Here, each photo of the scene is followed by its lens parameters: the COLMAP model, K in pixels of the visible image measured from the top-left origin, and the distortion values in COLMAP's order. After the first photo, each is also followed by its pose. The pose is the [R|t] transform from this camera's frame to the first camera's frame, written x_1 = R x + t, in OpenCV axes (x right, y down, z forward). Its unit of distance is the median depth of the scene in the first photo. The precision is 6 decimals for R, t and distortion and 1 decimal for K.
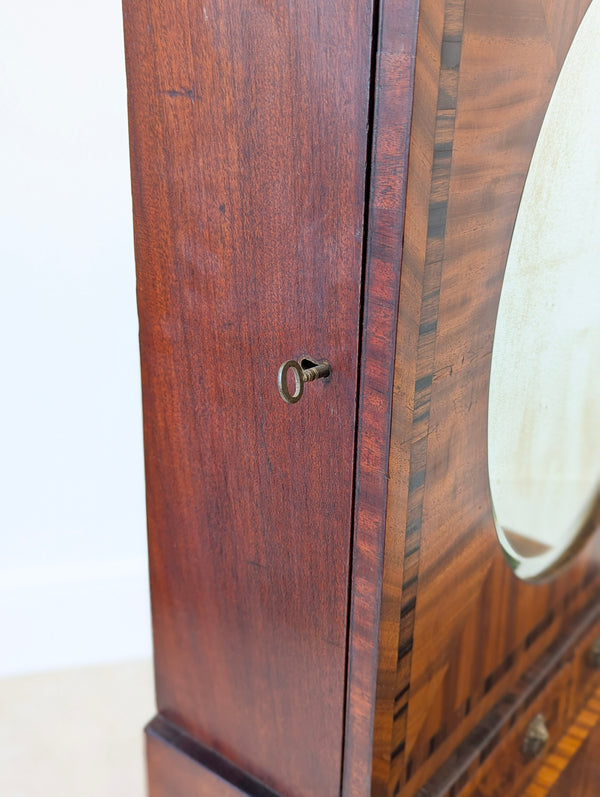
lens RADIAL K [[907.5, 0, 281.7], [0, 907.5, 397.9], [0, 0, 1]] dist [0.011879, -0.015446]
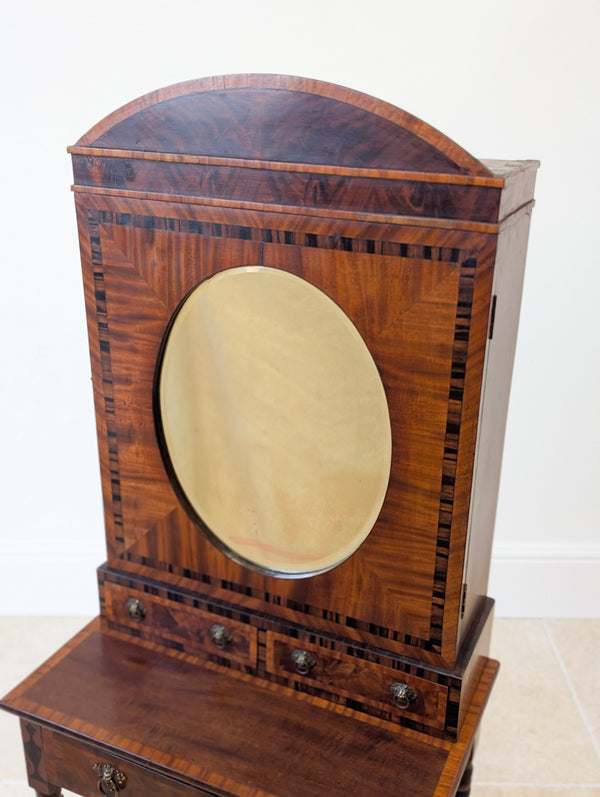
lens RADIAL K [[845.5, 0, 300.0], [0, 845.5, 398.5], [0, 0, 1]] dist [0.067907, -0.043887]
pose [[0.257885, 0.363196, -0.895312, 2.739852], [-0.364941, 0.894627, 0.257800, -0.941298], [0.894602, 0.260253, 0.363256, 0.566803]]
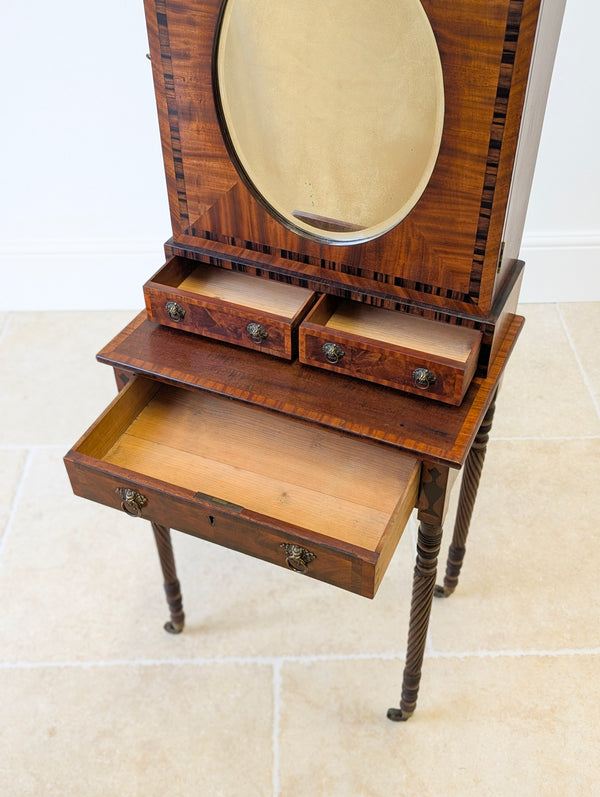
lens RADIAL K [[867.6, 0, 313.7], [0, 867.6, 407.5], [0, 0, 1]] dist [0.053501, -0.068359]
pose [[0.275754, 0.634209, -0.722315, 3.082116], [-0.349753, 0.766141, 0.539167, -0.906553], [0.895339, 0.103954, 0.433083, 0.297633]]
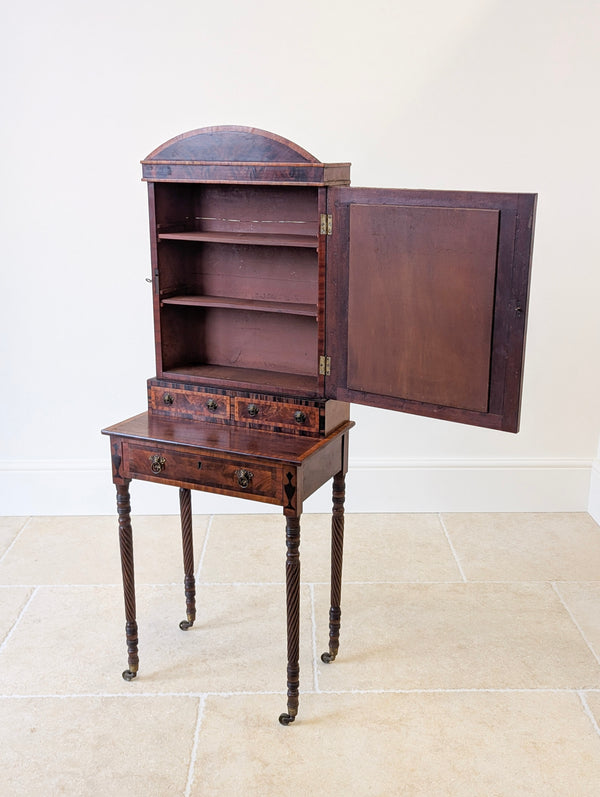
lens RADIAL K [[871.6, 0, 306.6], [0, 871.6, 397.2], [0, 0, 1]] dist [0.064202, -0.034689]
pose [[0.268672, 0.254720, -0.928942, 5.894762], [-0.356136, 0.922332, 0.149904, -0.540343], [0.894976, 0.290555, 0.338520, 0.169228]]
